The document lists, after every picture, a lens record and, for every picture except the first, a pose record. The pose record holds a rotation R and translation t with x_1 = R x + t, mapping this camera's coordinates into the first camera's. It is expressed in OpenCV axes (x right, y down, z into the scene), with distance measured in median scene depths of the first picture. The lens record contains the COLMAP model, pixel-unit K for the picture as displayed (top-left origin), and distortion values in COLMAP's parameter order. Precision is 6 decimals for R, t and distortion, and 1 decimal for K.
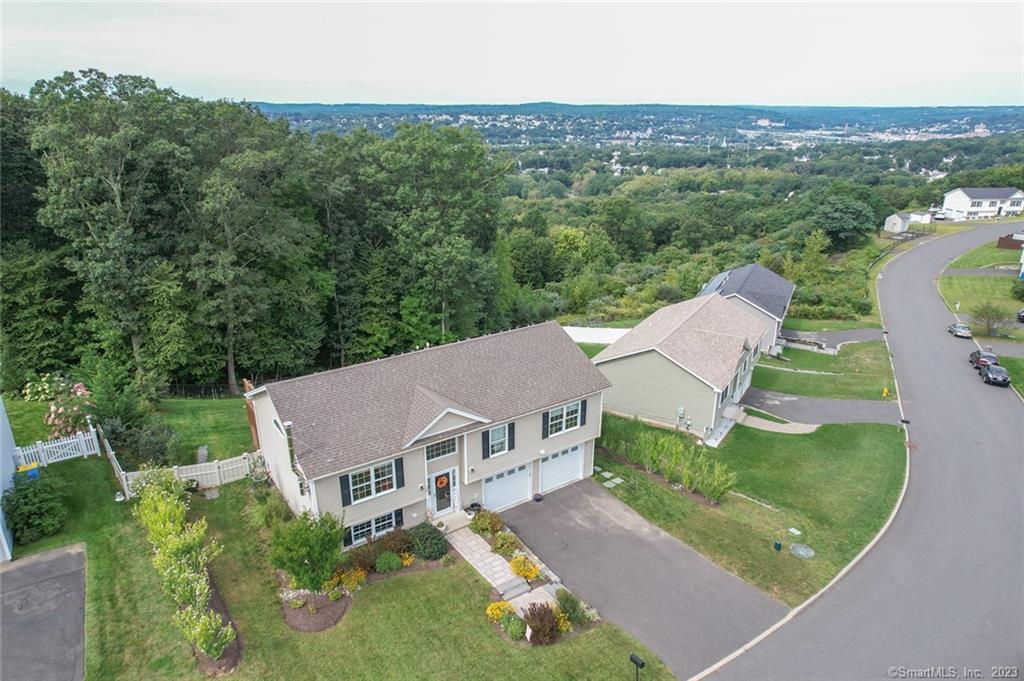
lens RADIAL K [[652.4, 0, 512.0], [0, 652.4, 340.5], [0, 0, 1]] dist [-0.083050, 0.067596]
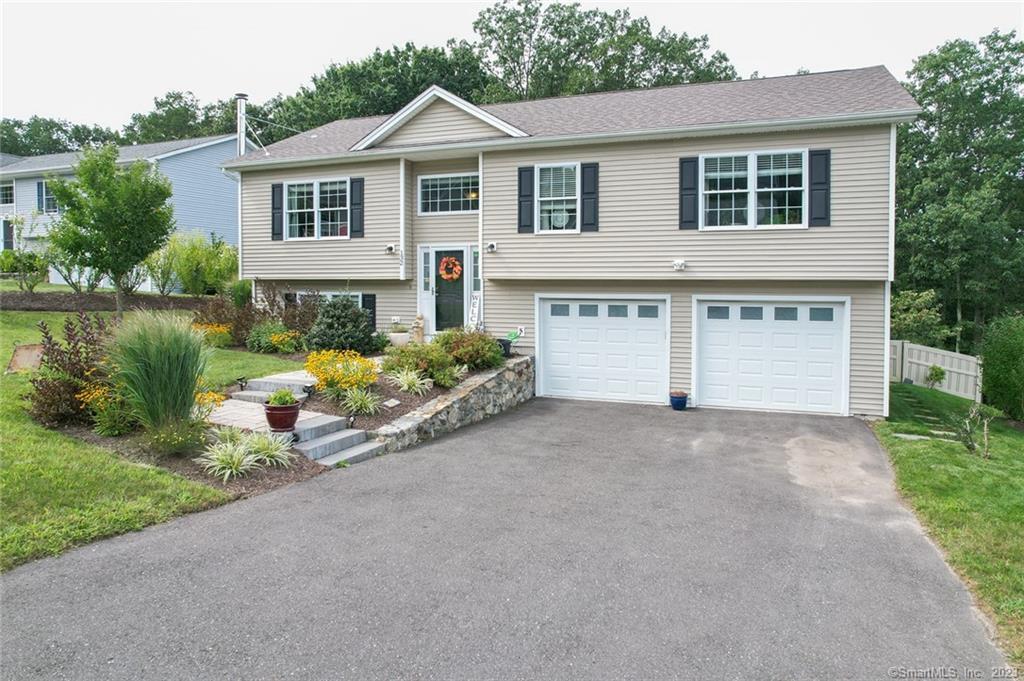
lens RADIAL K [[665.1, 0, 533.4], [0, 665.1, 327.0], [0, 0, 1]] dist [-0.056944, 0.030722]
pose [[0.564348, 0.053296, -0.823815, 0.361384], [-0.285969, 0.948750, -0.134522, 0.310241], [0.774425, 0.311503, 0.550666, 0.770676]]
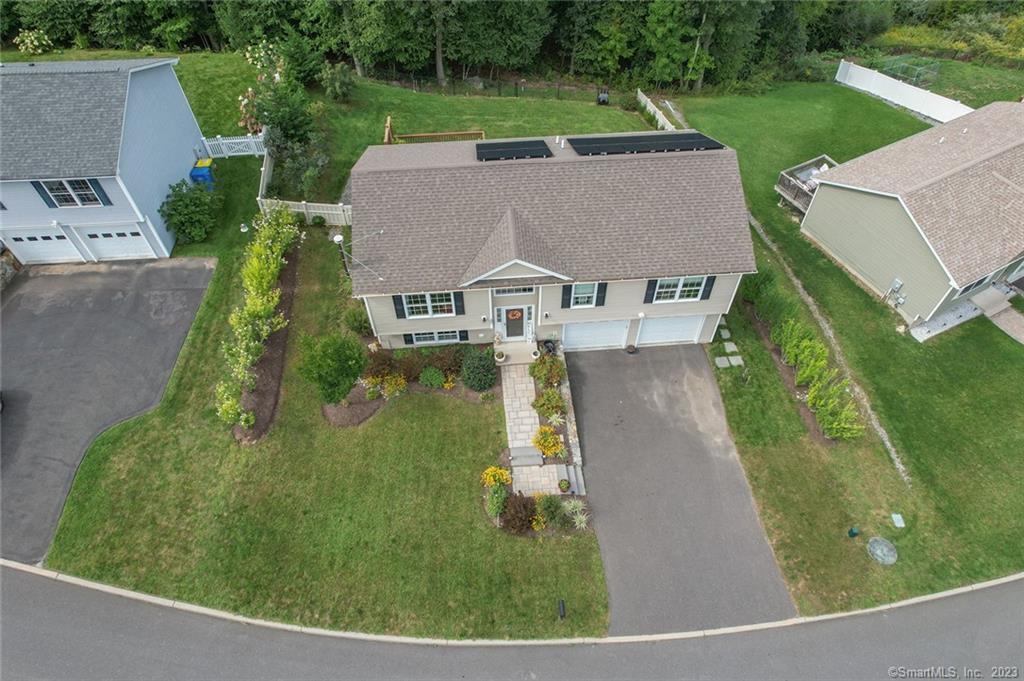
lens RADIAL K [[652.4, 0, 512.0], [0, 652.4, 340.5], [0, 0, 1]] dist [-0.083050, 0.067596]
pose [[0.863137, 0.389468, -0.321417, 0.202775], [-0.162249, 0.816654, 0.553852, -0.267277], [0.478194, -0.425901, 0.768075, 0.262167]]
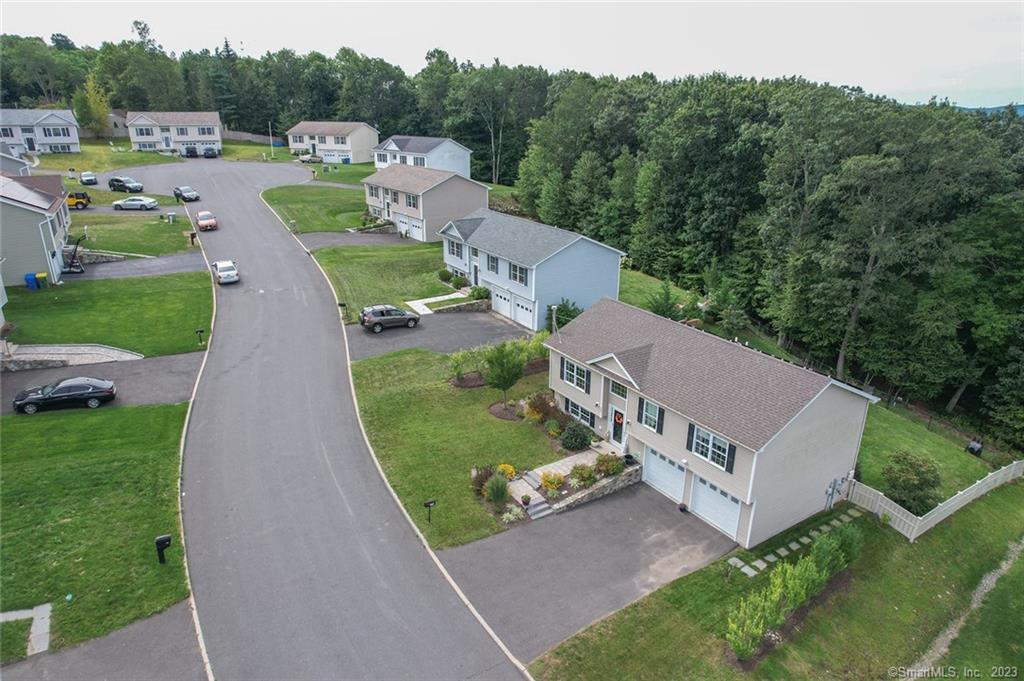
lens RADIAL K [[652.4, 0, 512.0], [0, 652.4, 340.5], [0, 0, 1]] dist [-0.083050, 0.067596]
pose [[-0.031371, 0.342146, -0.939123, 0.987178], [-0.342988, 0.878847, 0.331643, -0.244467], [0.938816, 0.332512, 0.089782, 0.648957]]
